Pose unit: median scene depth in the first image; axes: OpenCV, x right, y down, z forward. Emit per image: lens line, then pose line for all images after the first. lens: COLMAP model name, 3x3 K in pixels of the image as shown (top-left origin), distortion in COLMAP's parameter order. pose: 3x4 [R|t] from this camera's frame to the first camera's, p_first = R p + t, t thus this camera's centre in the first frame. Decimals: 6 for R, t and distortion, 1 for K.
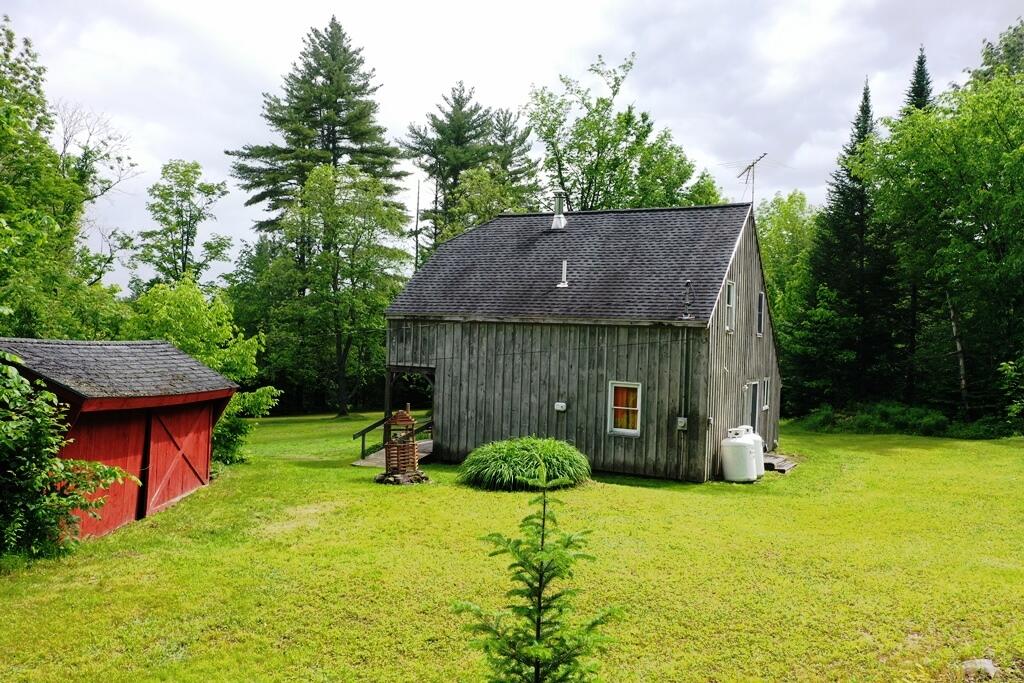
lens RADIAL K [[764.0, 0, 512.0], [0, 764.0, 341.5], [0, 0, 1]] dist [0.036946, -0.044946]
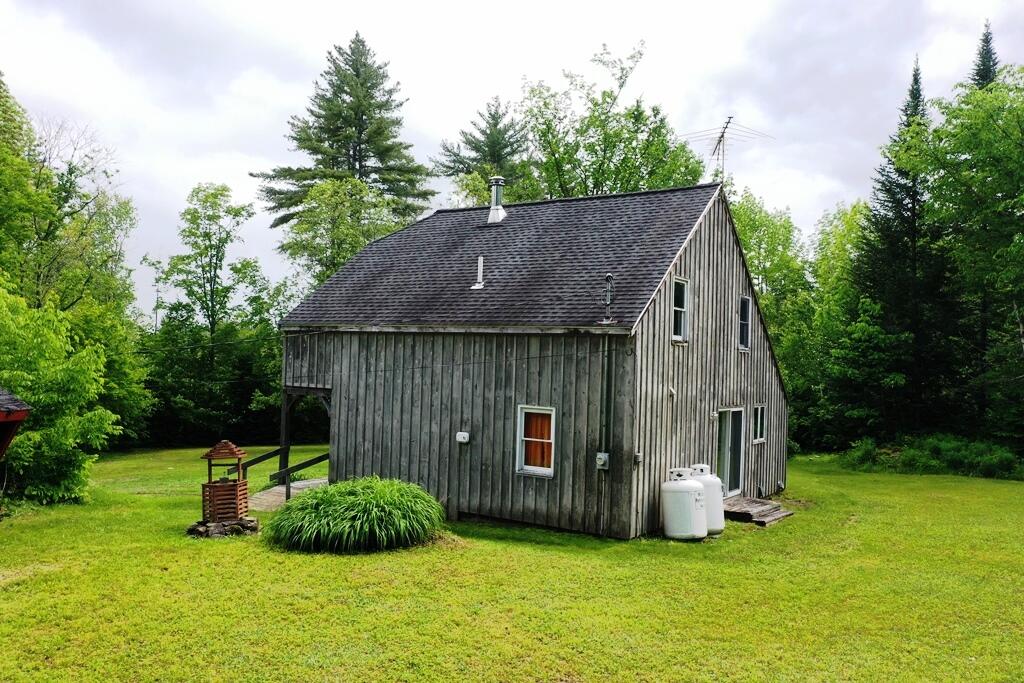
lens RADIAL K [[764.0, 0, 512.0], [0, 764.0, 341.5], [0, 0, 1]] dist [0.036946, -0.044946]
pose [[0.994338, -0.003665, -0.106201, 0.121893], [-0.000318, 0.999298, -0.037467, 0.009507], [0.106263, 0.037288, 0.993639, 0.129687]]
